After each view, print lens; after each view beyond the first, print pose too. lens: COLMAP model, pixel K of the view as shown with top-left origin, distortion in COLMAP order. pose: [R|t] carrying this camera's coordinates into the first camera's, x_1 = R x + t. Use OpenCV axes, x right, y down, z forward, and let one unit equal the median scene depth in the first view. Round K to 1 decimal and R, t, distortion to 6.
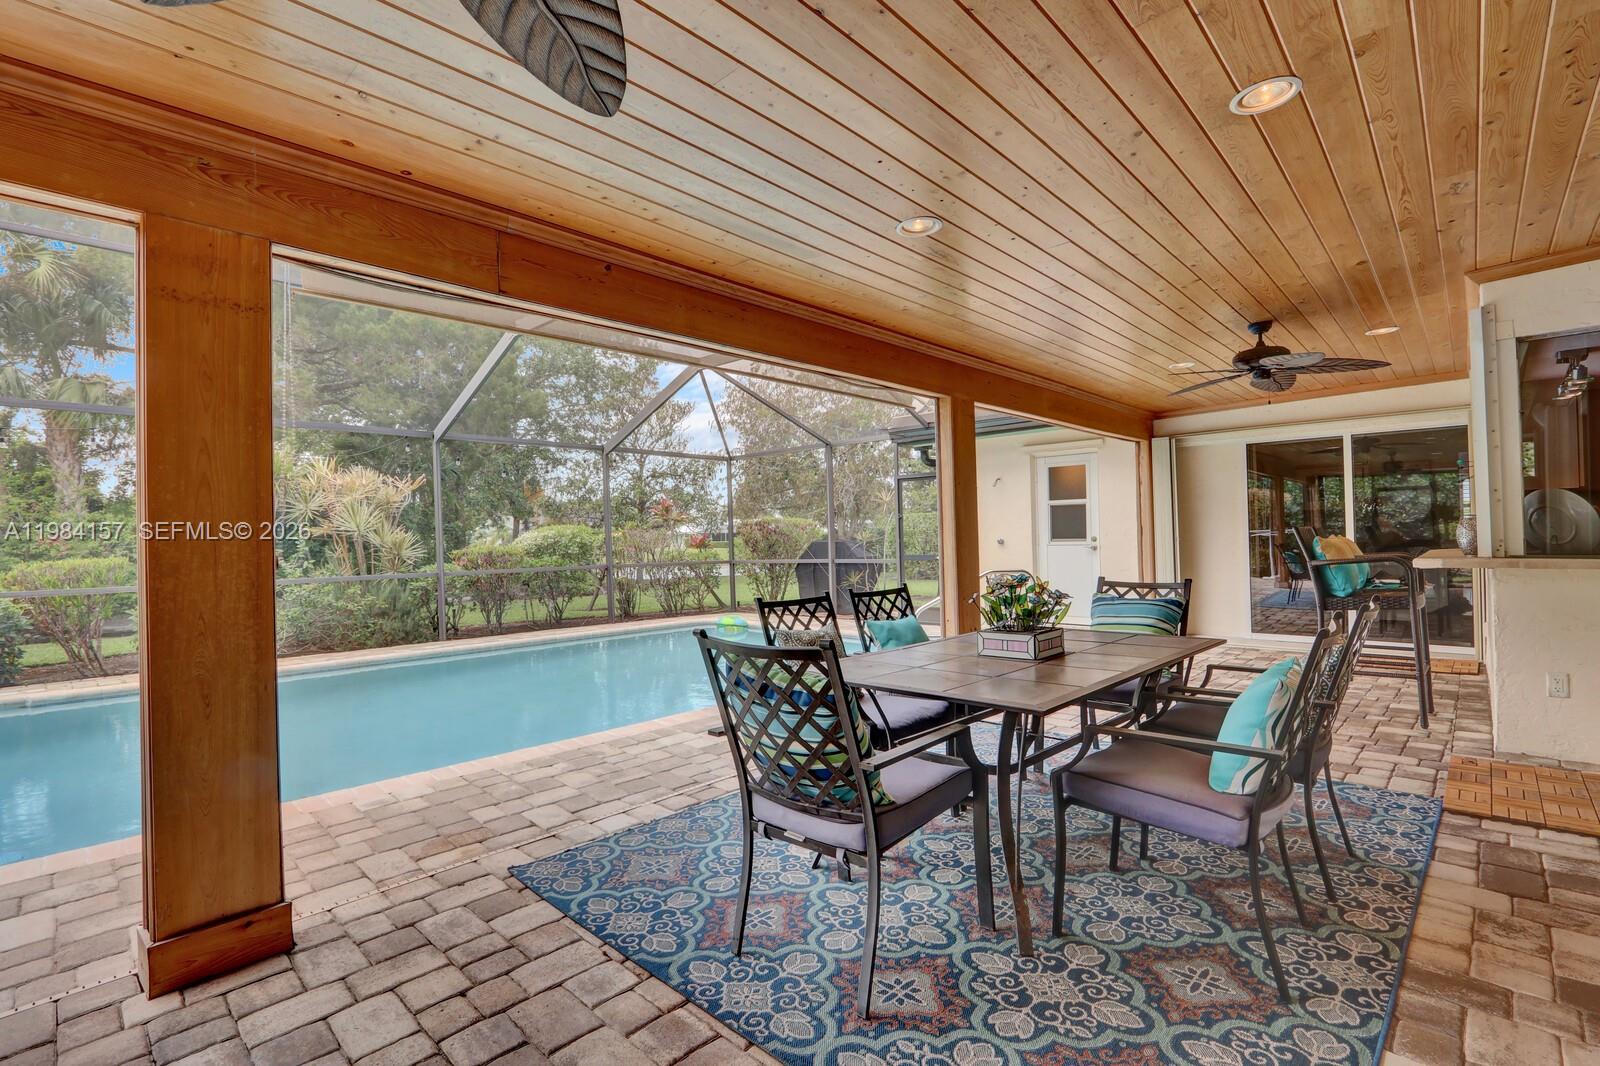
lens RADIAL K [[737.1, 0, 800.0], [0, 737.1, 533.0], [0, 0, 1]] dist [-0.013884, 0.000510]
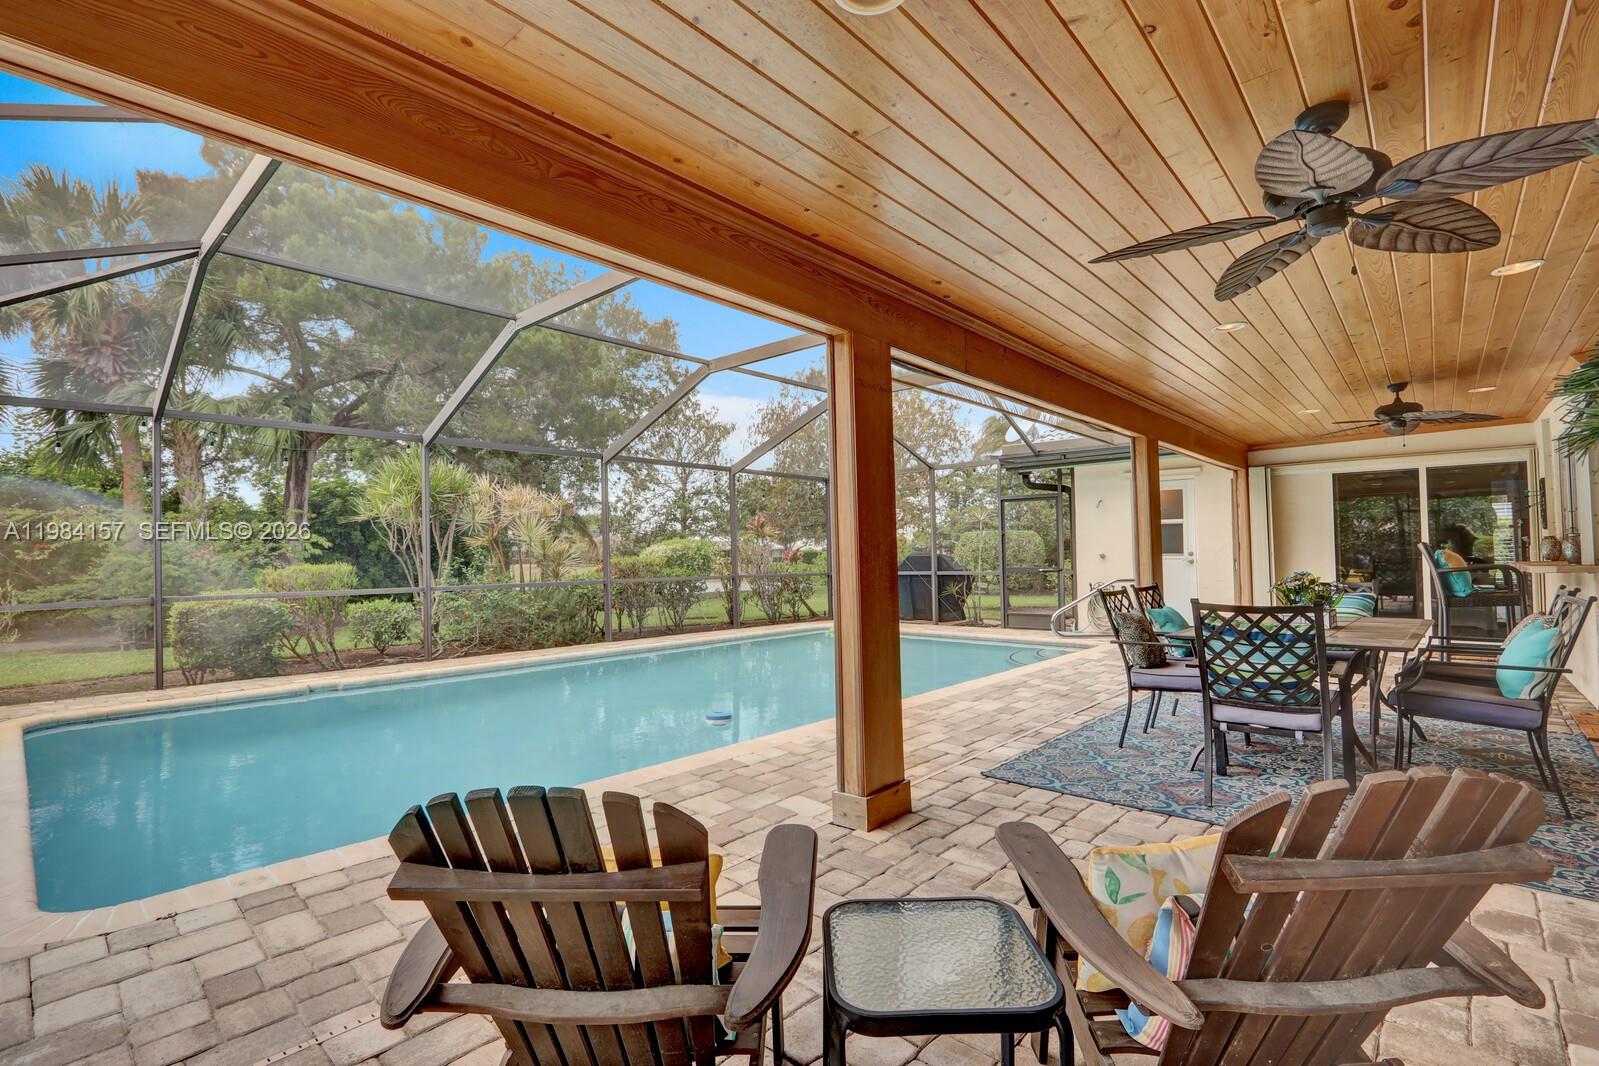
lens RADIAL K [[740.1, 0, 797.9], [0, 740.1, 536.3], [0, 0, 1]] dist [-0.013717, 0.000768]
pose [[0.999595, 0.007869, 0.027365, -0.288323], [-0.007333, 0.999781, -0.019602, 0.009091], [-0.027513, 0.019393, 0.999433, -0.160036]]
